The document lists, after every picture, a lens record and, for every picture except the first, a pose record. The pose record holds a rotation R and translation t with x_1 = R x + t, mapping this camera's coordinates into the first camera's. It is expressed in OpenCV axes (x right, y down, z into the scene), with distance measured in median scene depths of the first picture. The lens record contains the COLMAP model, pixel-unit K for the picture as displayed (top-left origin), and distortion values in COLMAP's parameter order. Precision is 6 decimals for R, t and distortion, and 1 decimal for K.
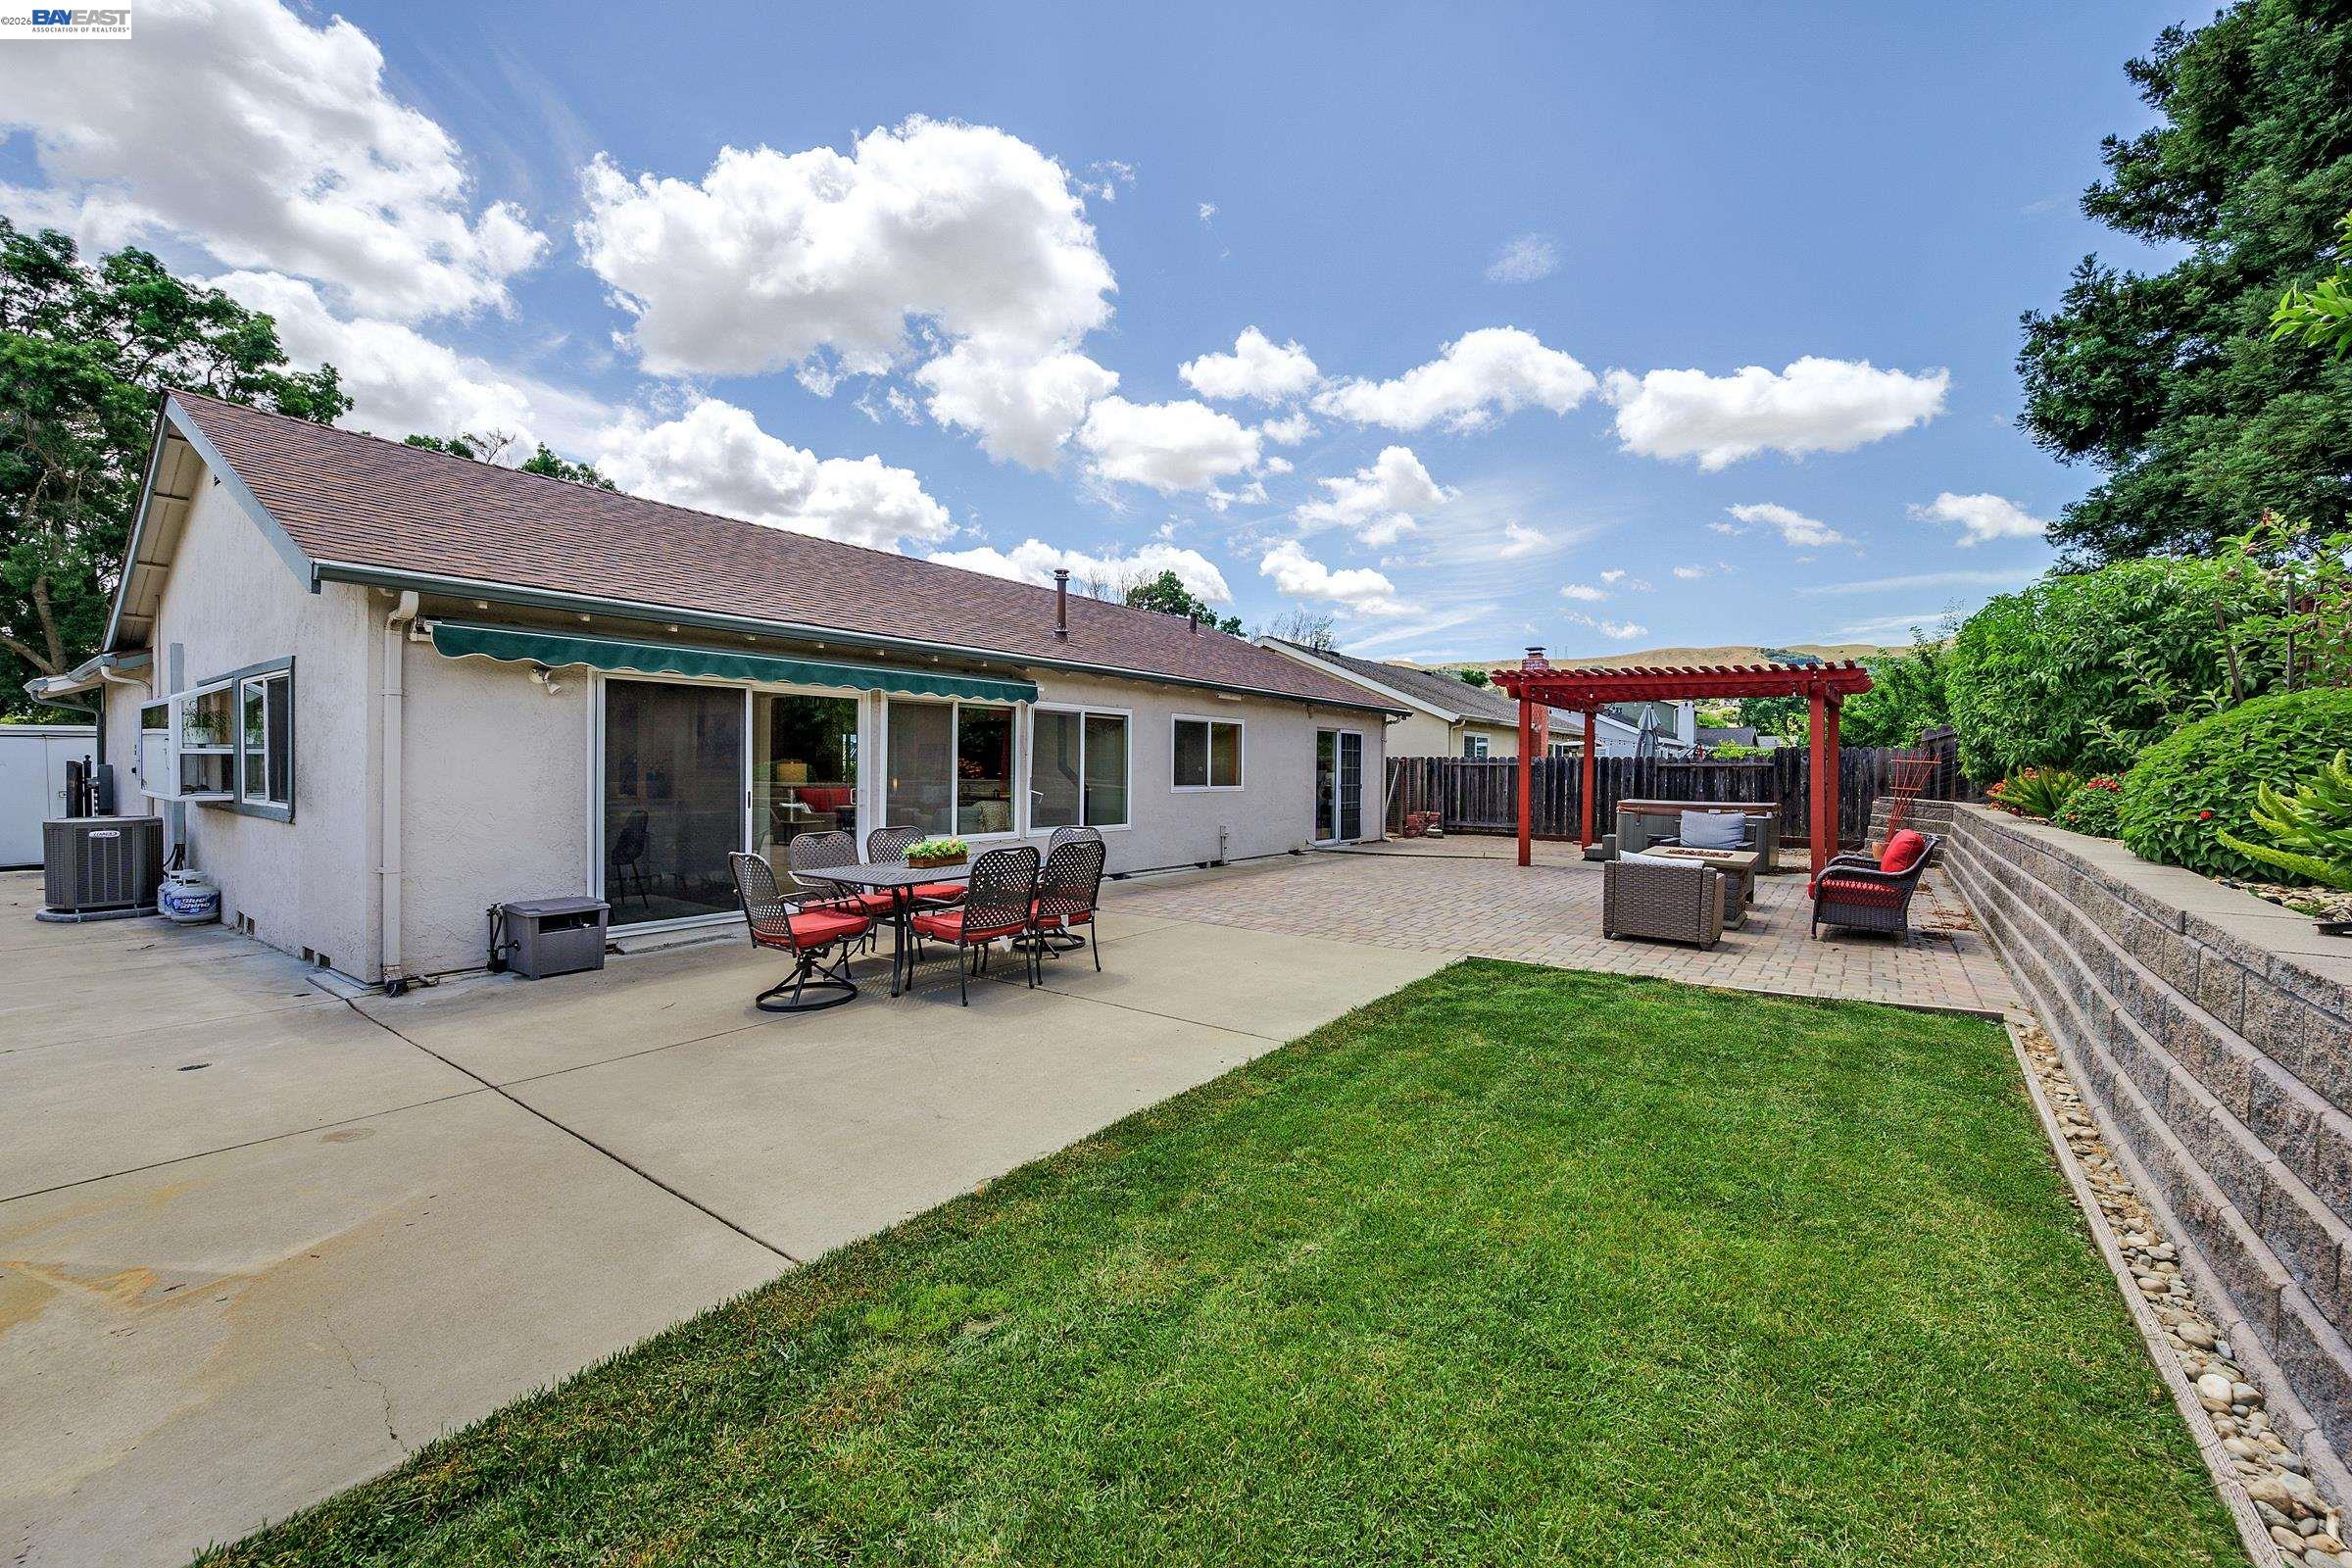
lens RADIAL K [[925.2, 0, 1178.5], [0, 925.2, 779.9], [0, 0, 1]] dist [-0.001347, -0.000016]
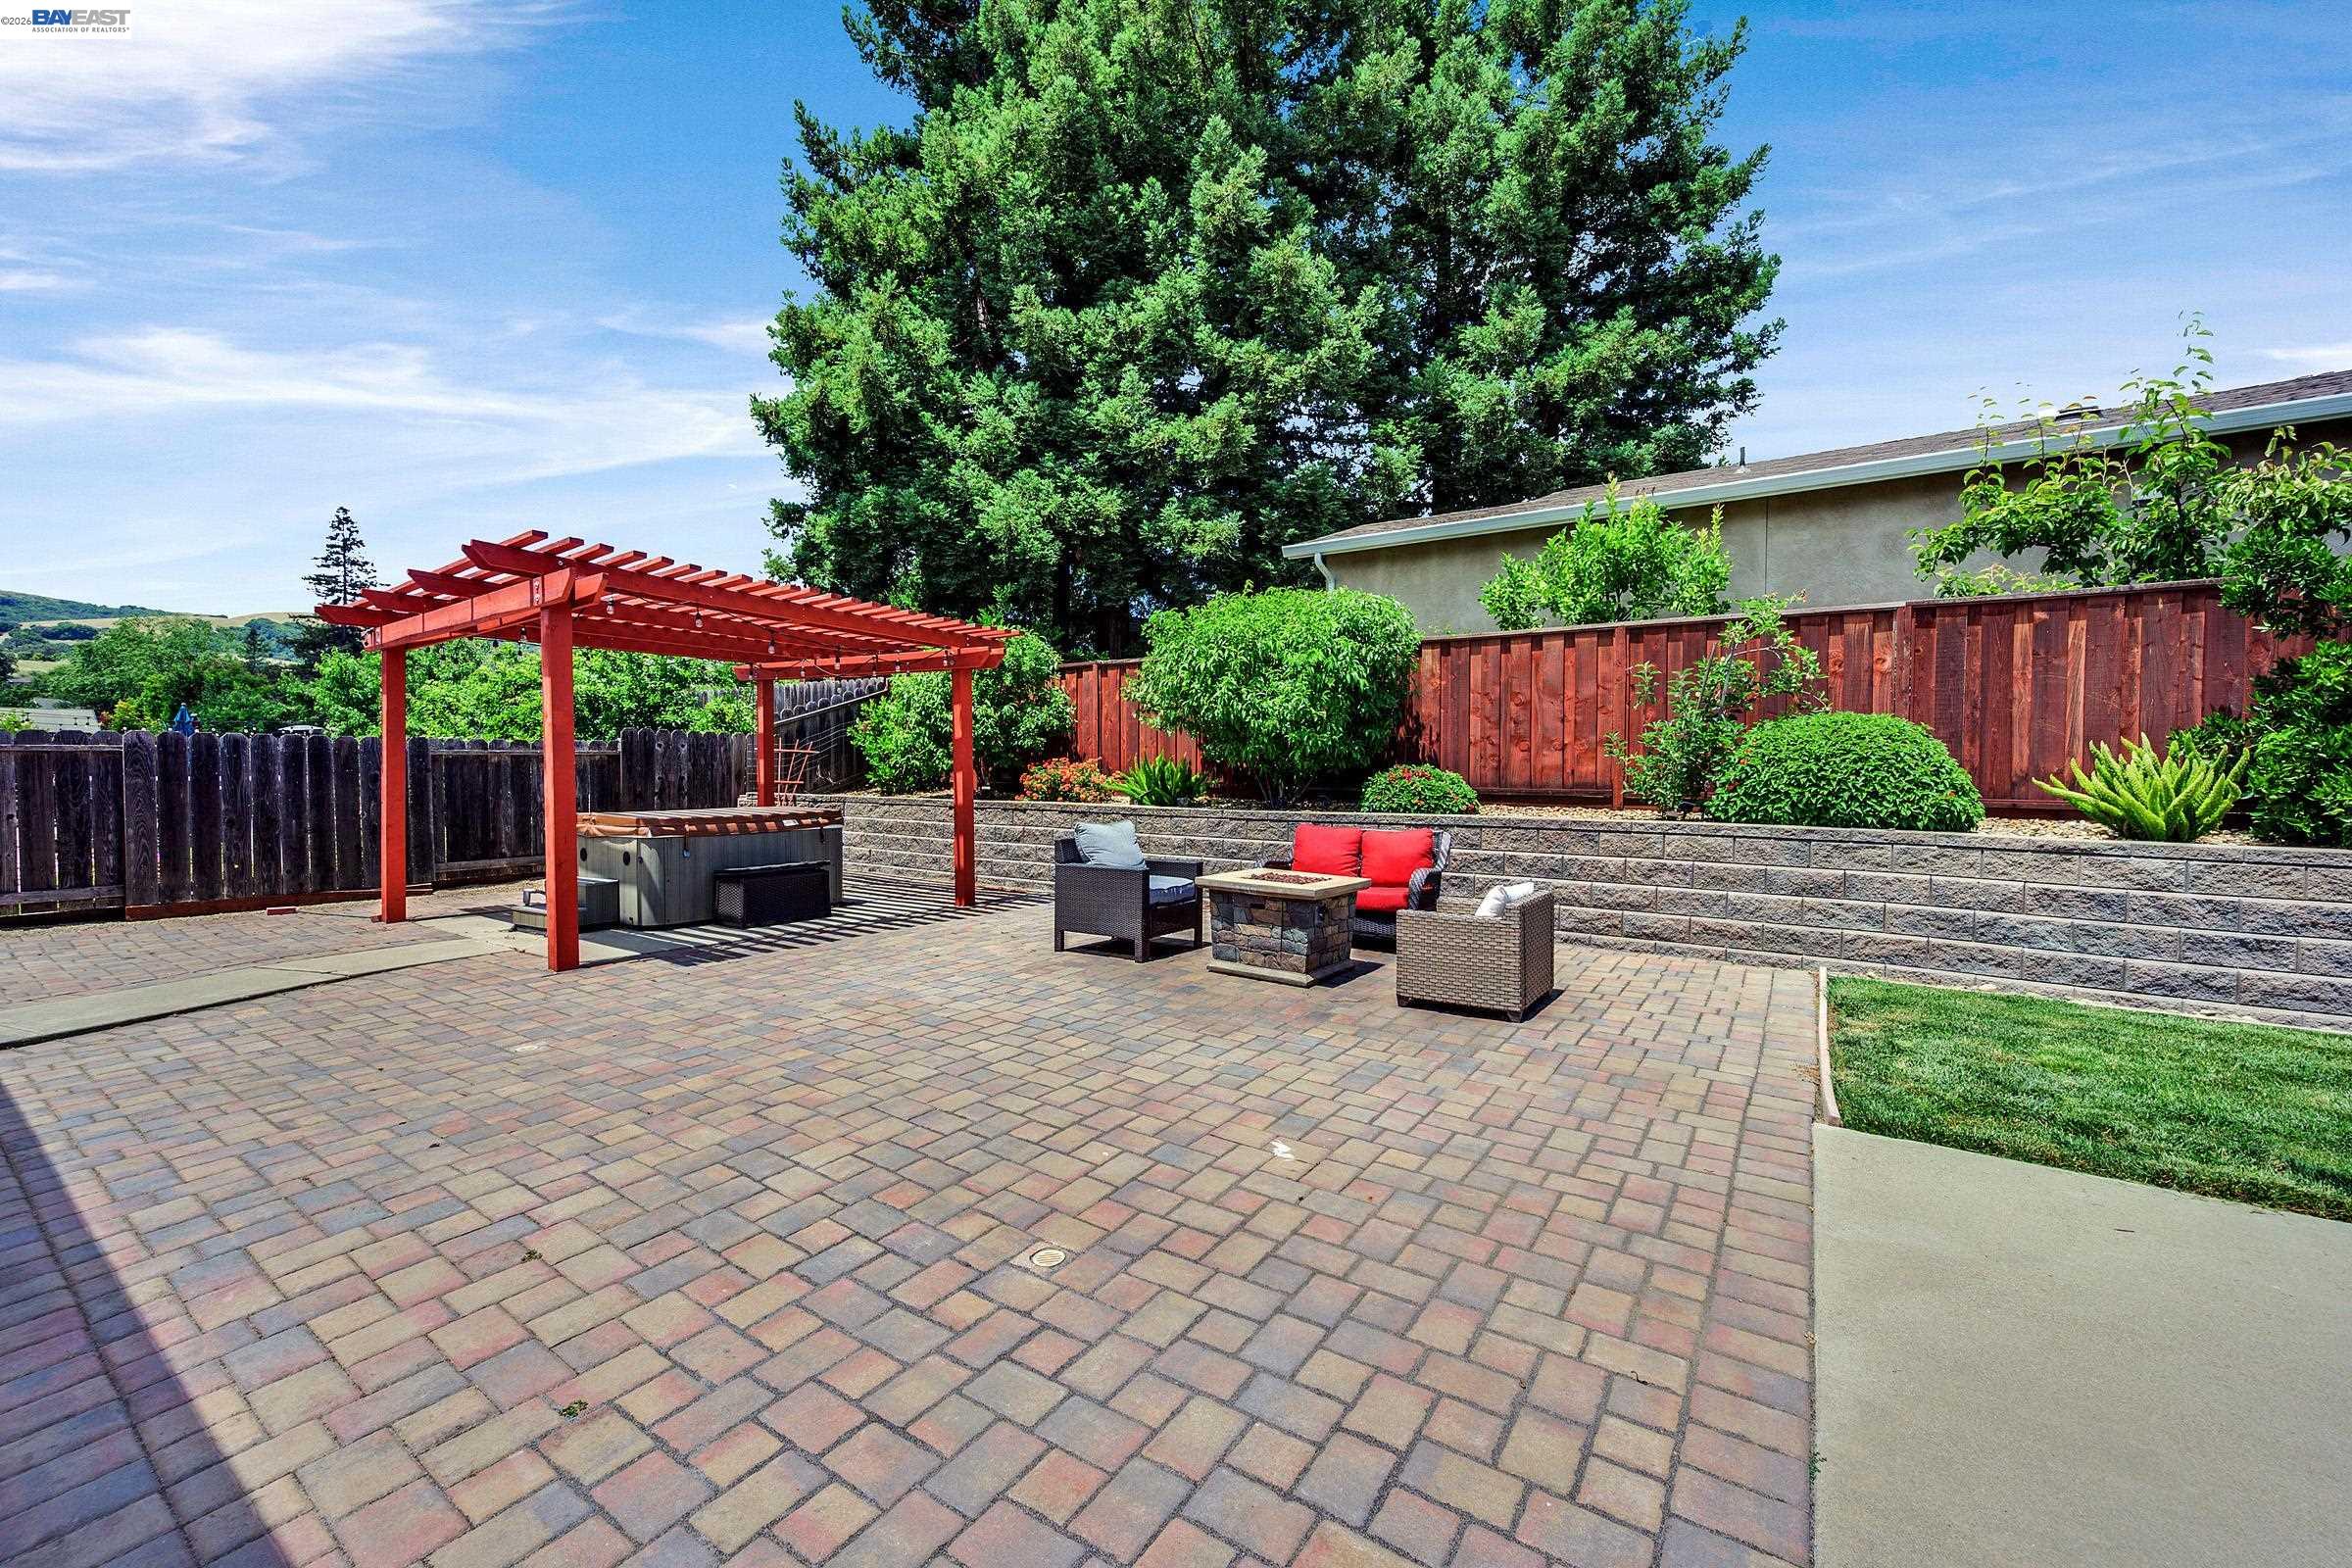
lens RADIAL K [[925.2, 0, 1178.5], [0, 925.2, 779.9], [0, 0, 1]] dist [-0.001347, -0.000016]
pose [[-0.044982, -0.023674, 0.998707, -0.131368], [0.011094, 0.999646, 0.024196, -0.012039], [-0.998926, 0.012168, -0.044703, 0.863983]]
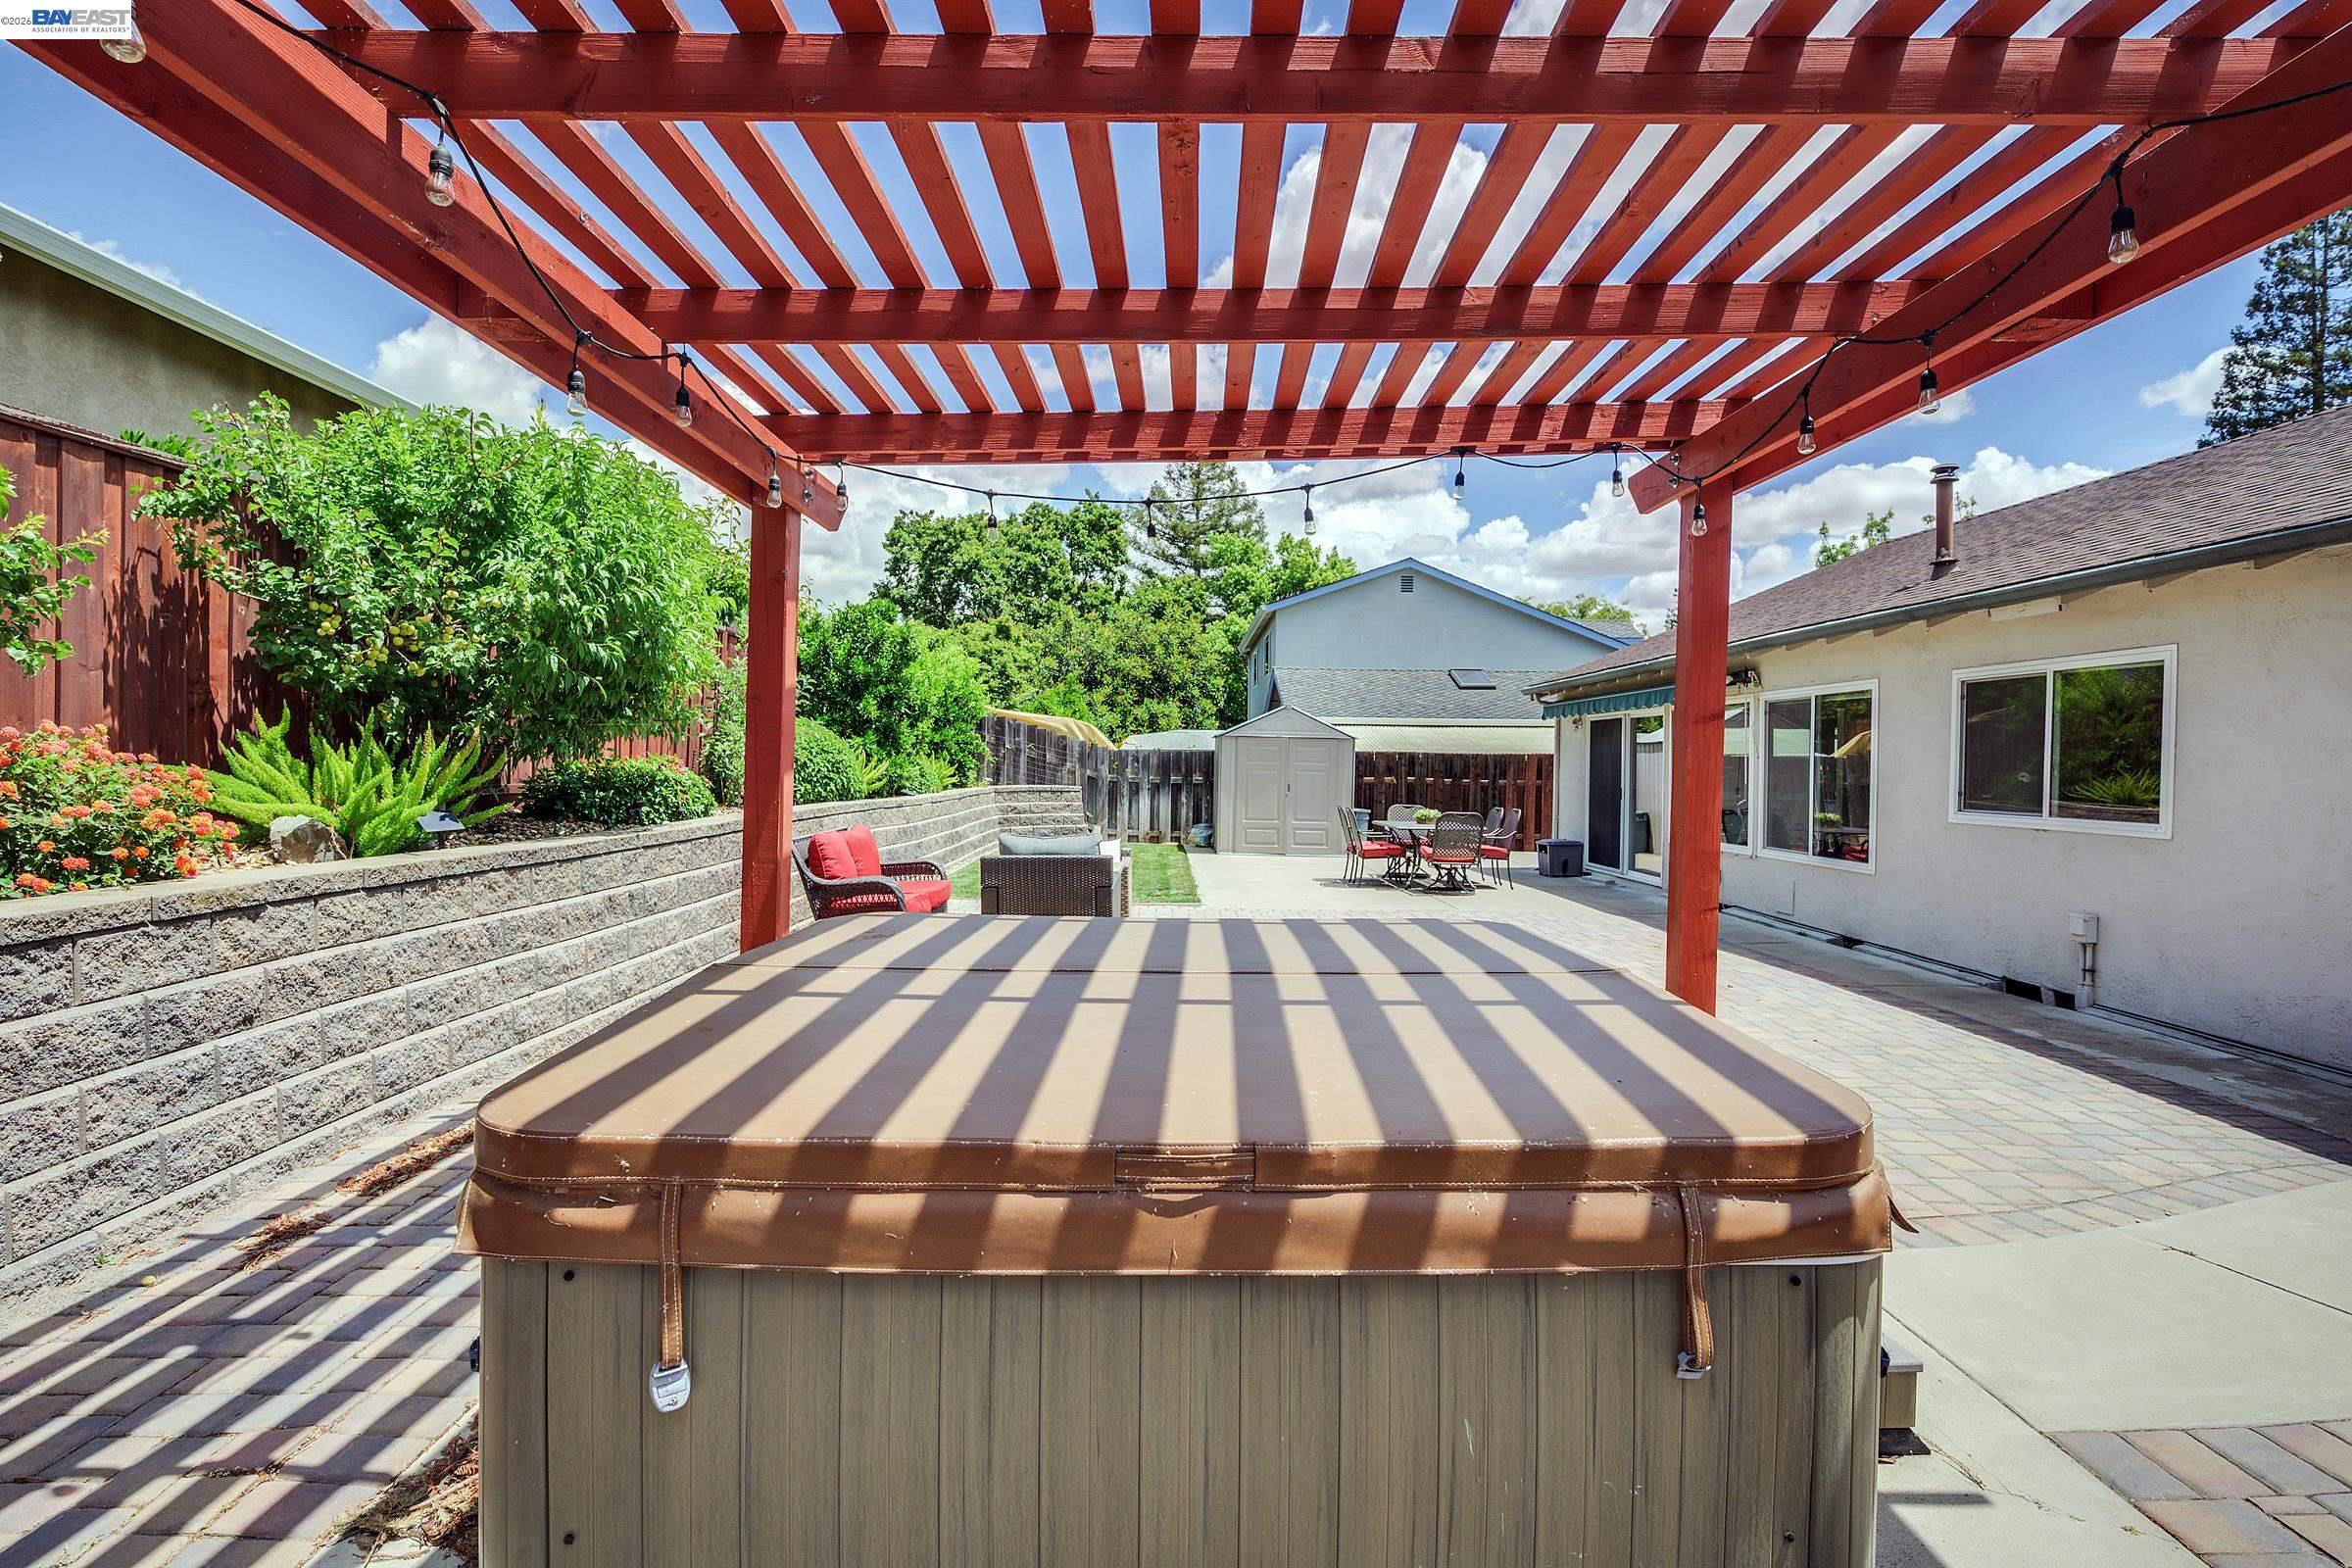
lens RADIAL K [[1154.5, 0, 1176.0], [0, 1154.5, 784.0], [0, 0, 1]] dist [-0.005484, -0.001003]
pose [[-0.792419, -0.009454, -0.609904, 0.835437], [-0.030044, 0.999271, 0.023546, -0.011036], [0.609236, 0.036982, -0.792126, 1.411186]]
